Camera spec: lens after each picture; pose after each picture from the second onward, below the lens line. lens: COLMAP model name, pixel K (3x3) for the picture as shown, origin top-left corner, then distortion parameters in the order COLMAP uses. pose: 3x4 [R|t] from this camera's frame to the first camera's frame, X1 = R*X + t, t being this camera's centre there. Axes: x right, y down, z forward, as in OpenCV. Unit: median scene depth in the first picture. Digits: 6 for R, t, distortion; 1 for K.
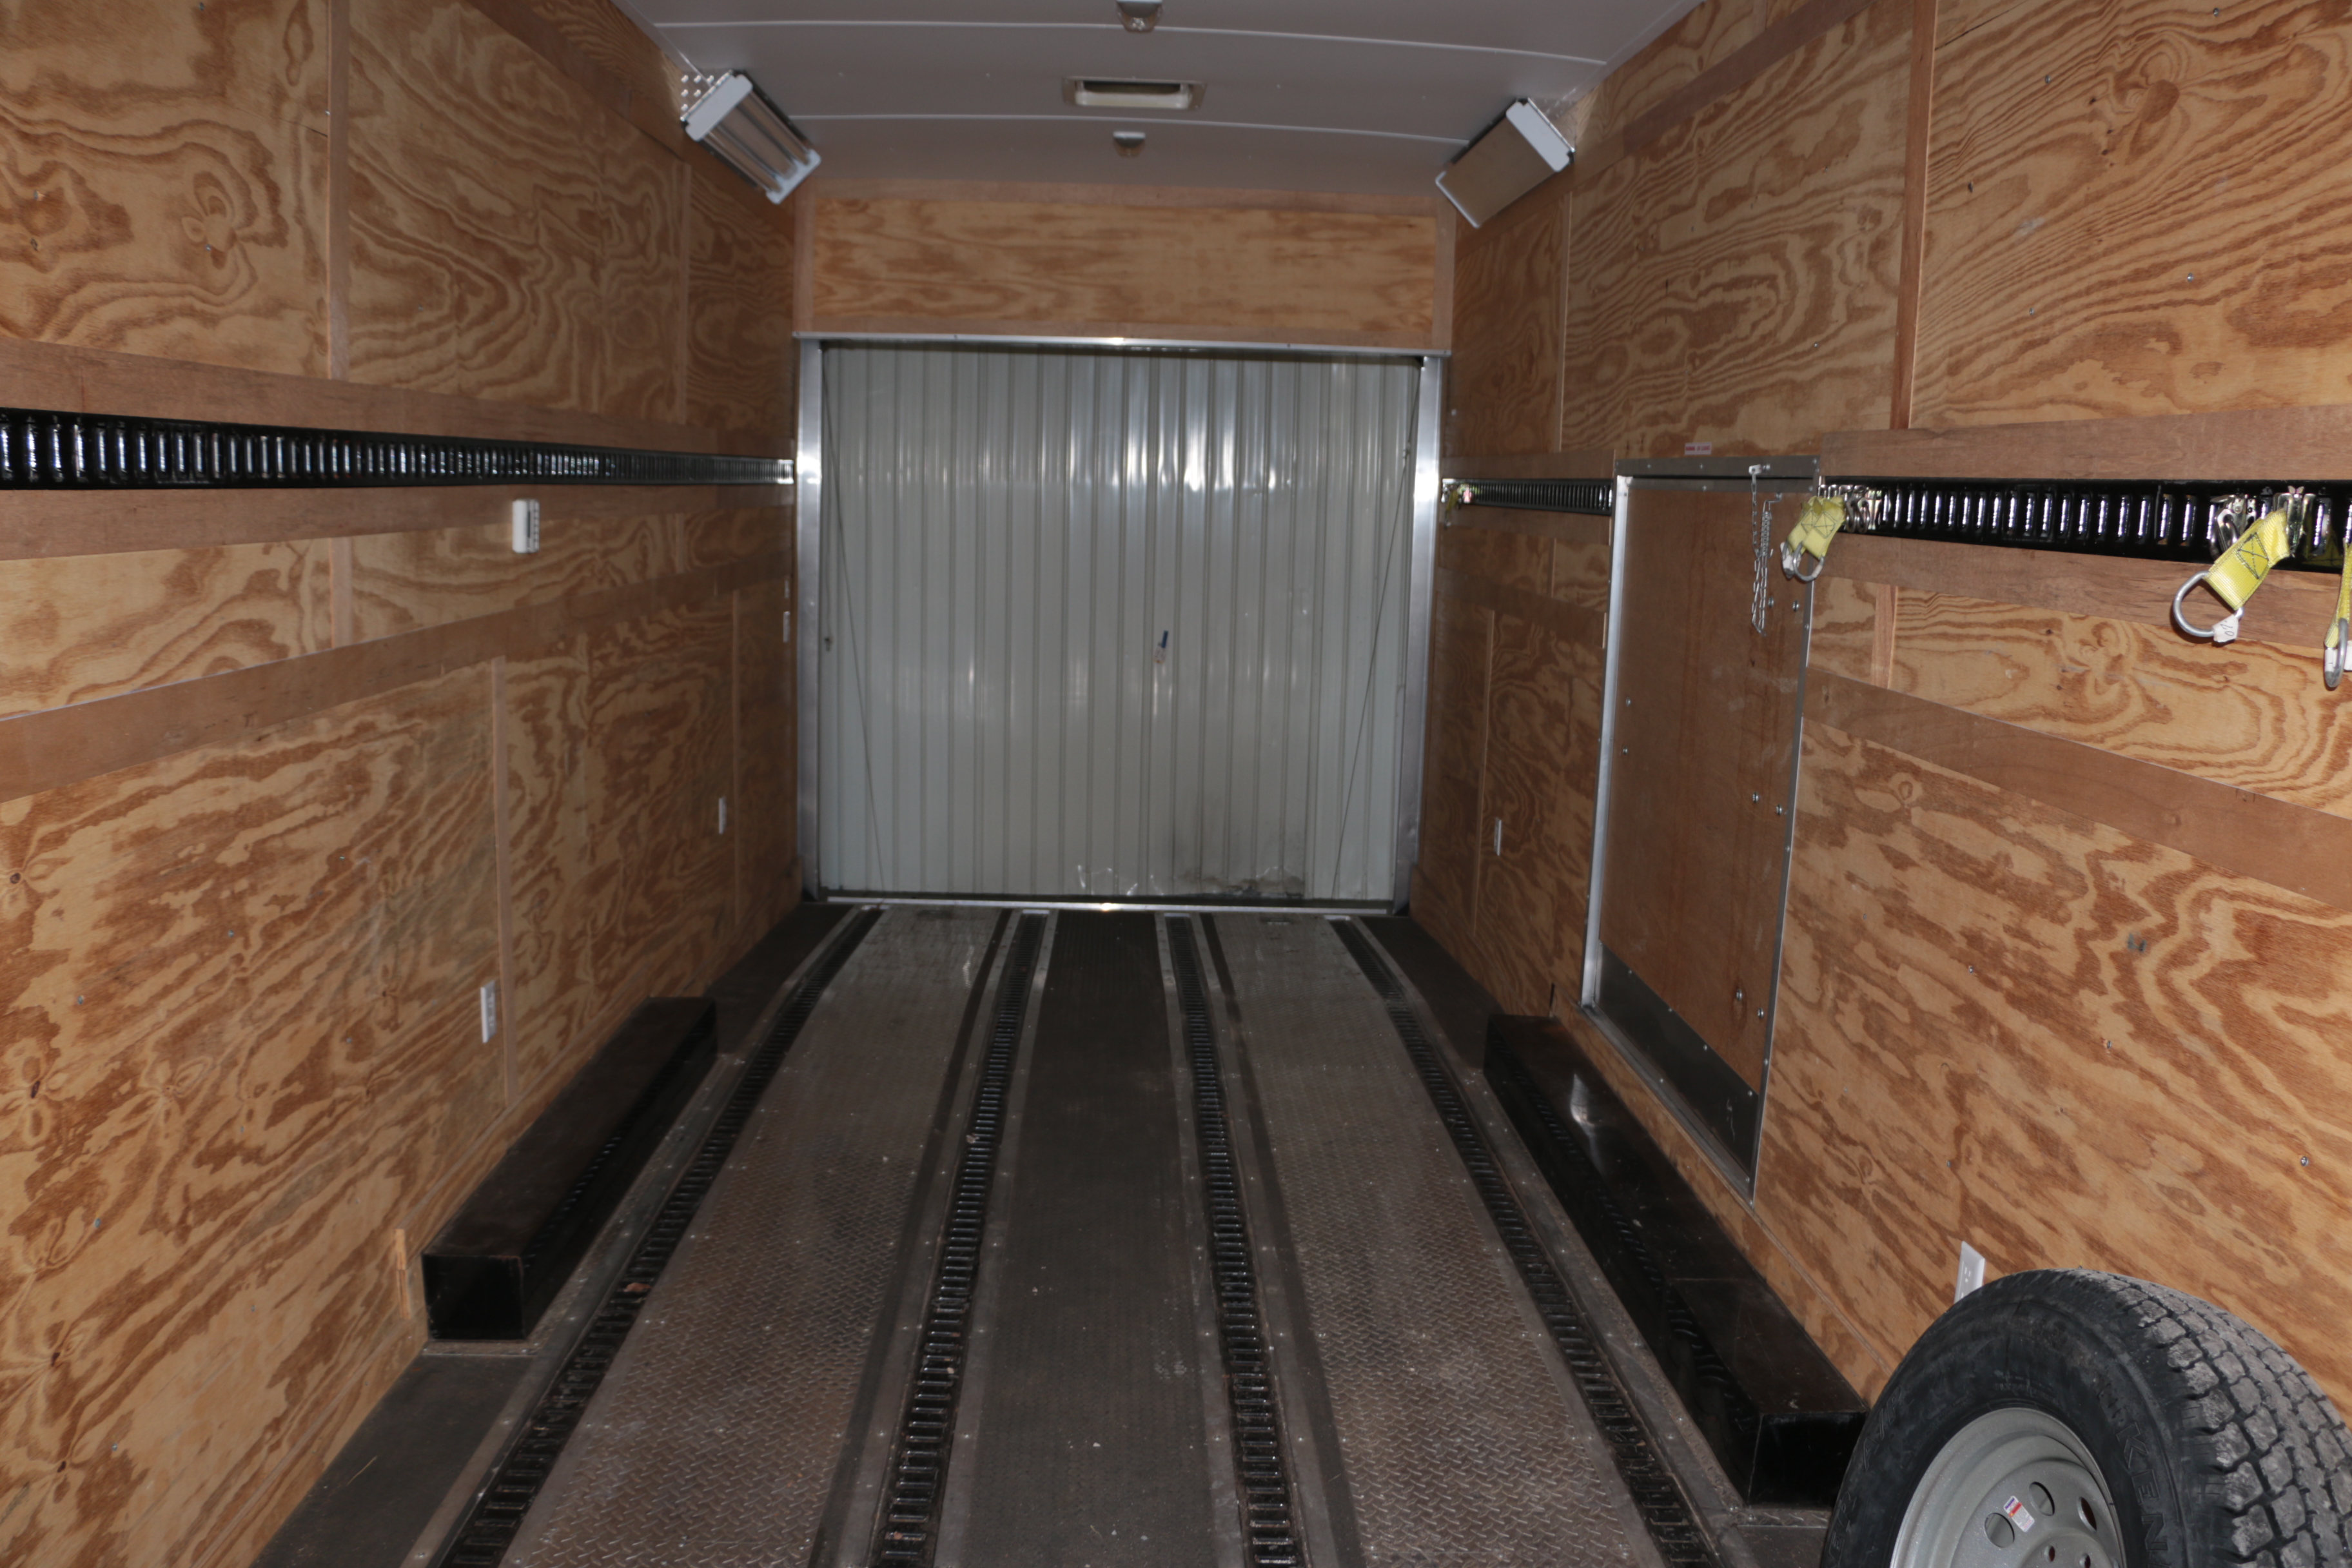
lens RADIAL K [[1866.6, 0, 1176.0], [0, 1866.6, 784.0], [0, 0, 1]] dist [0.000008, -0.000036]
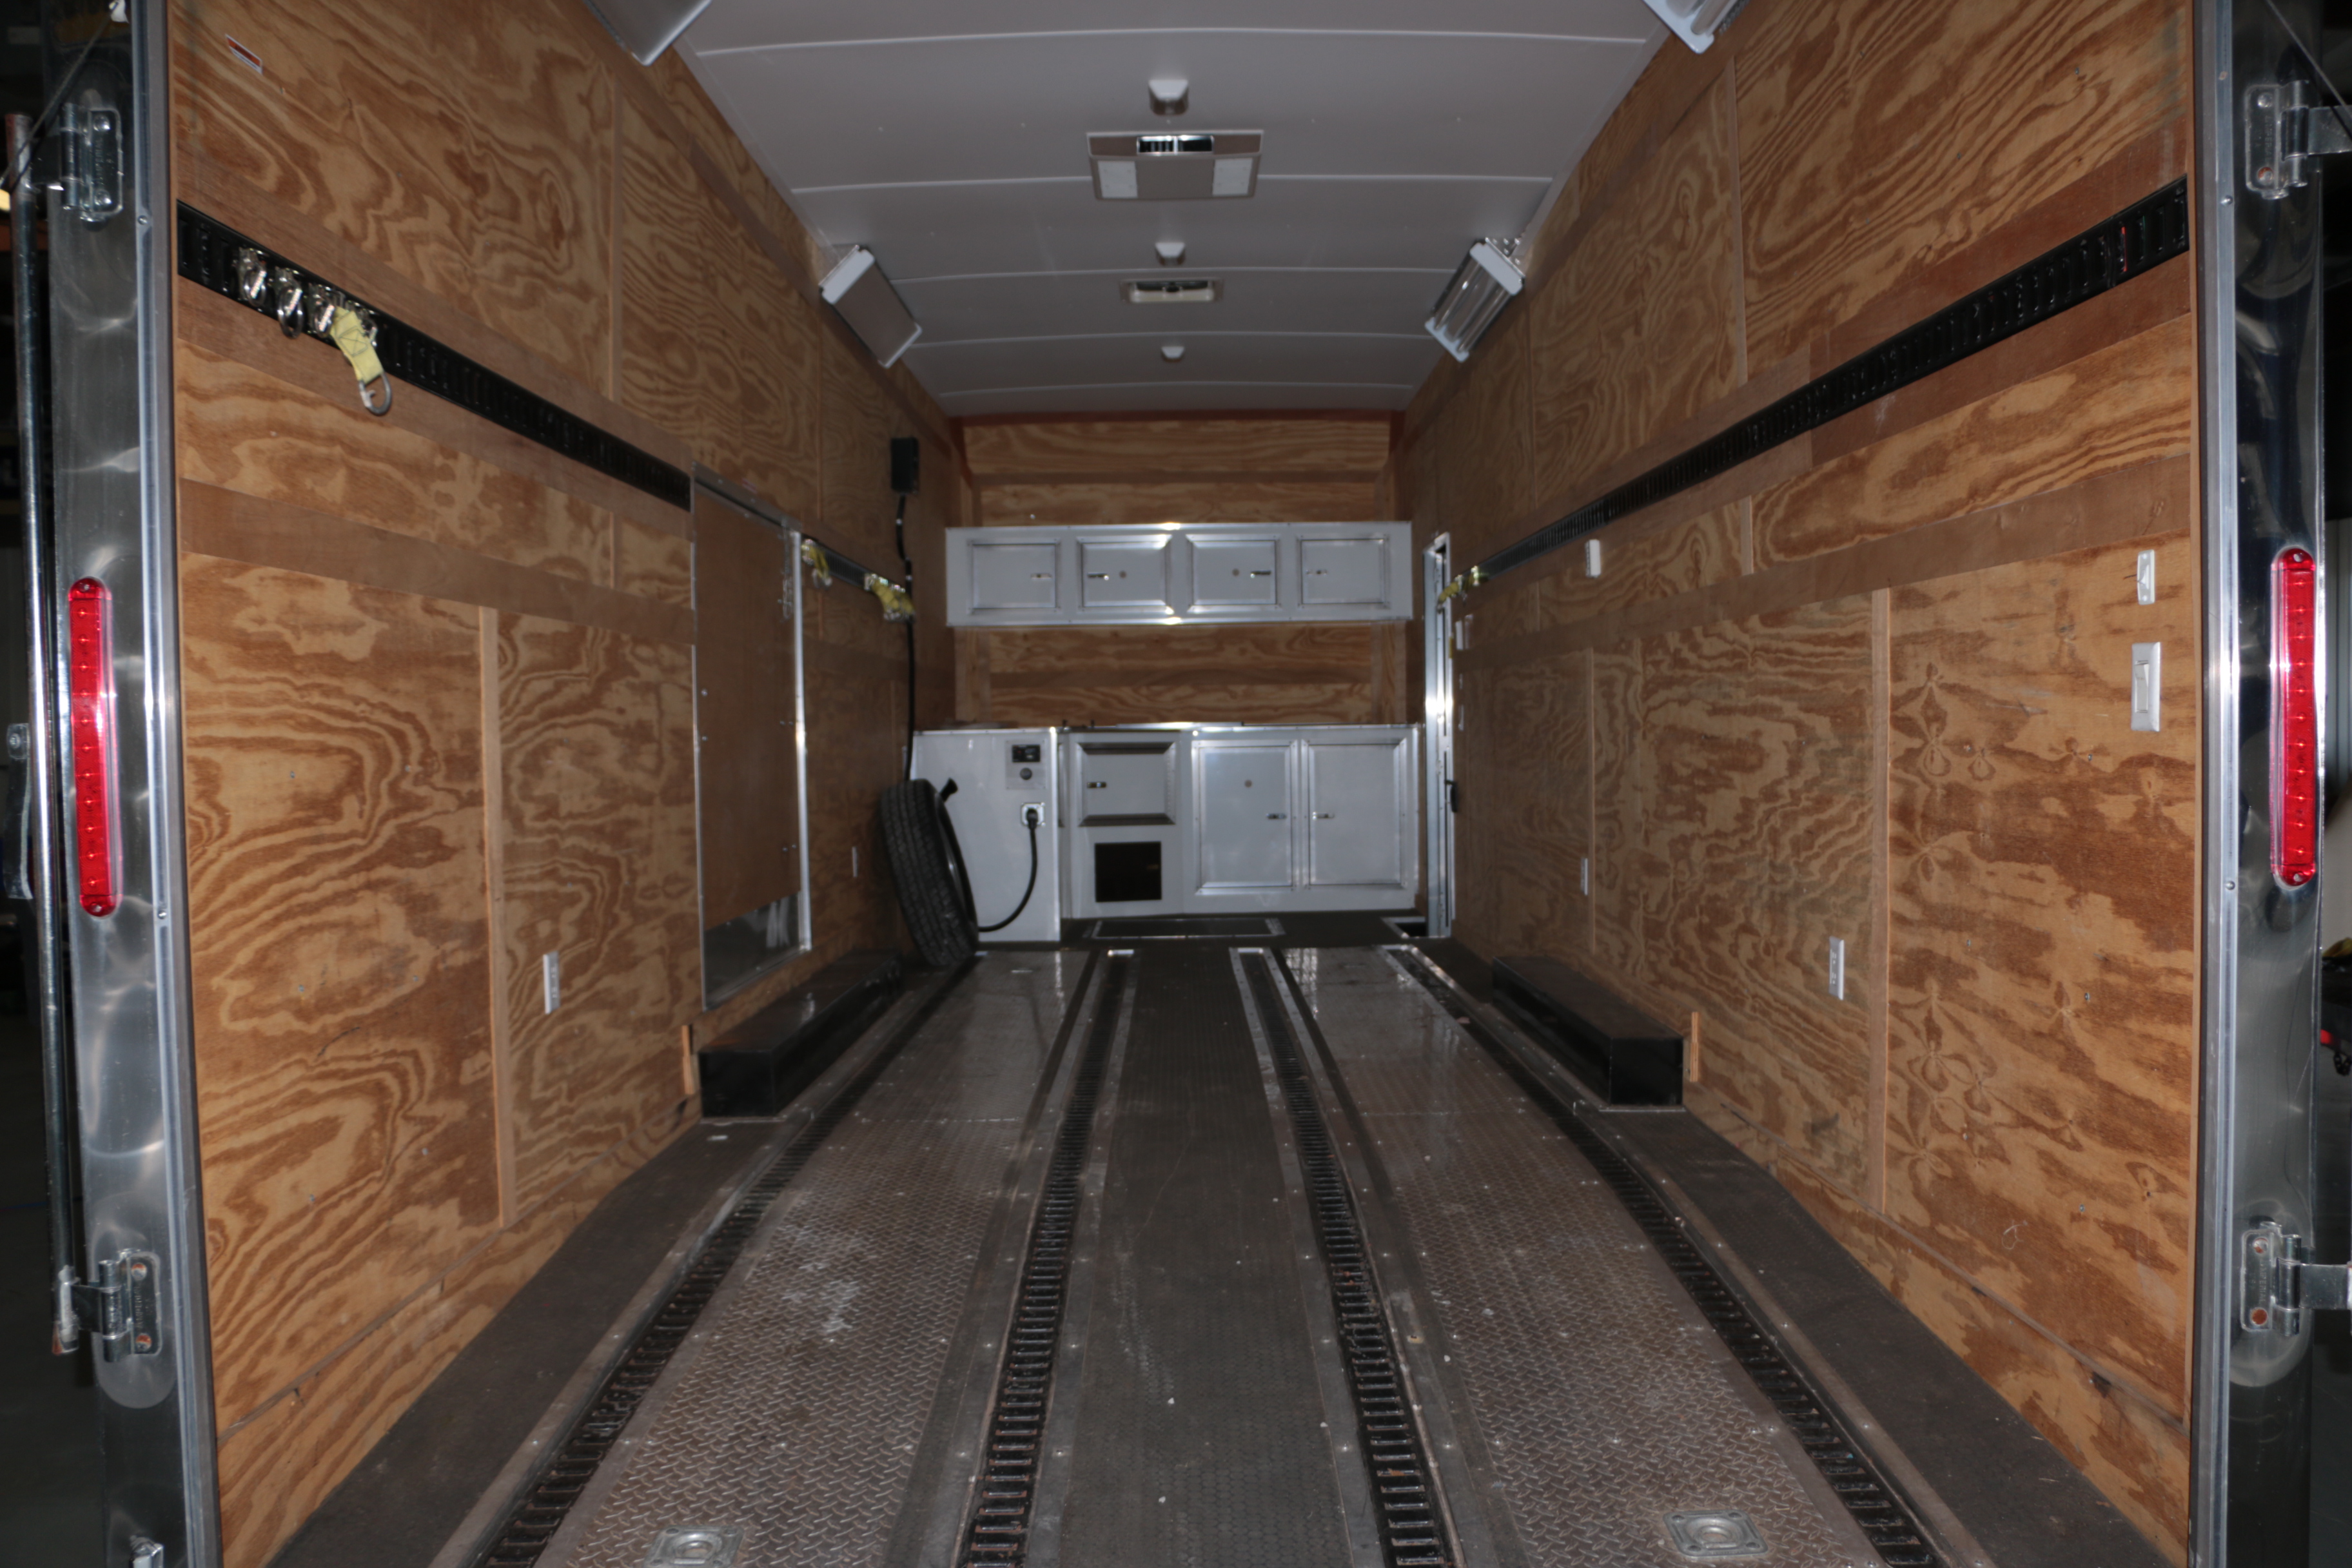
lens RADIAL K [[1866.6, 0, 1176.0], [0, 1866.6, 784.0], [0, 0, 1]] dist [0.000008, -0.000036]
pose [[-0.999388, -0.016578, 0.030811, -0.061544], [-0.010449, 0.981848, 0.189383, -0.194367], [-0.033392, 0.188945, -0.981420, 2.016209]]
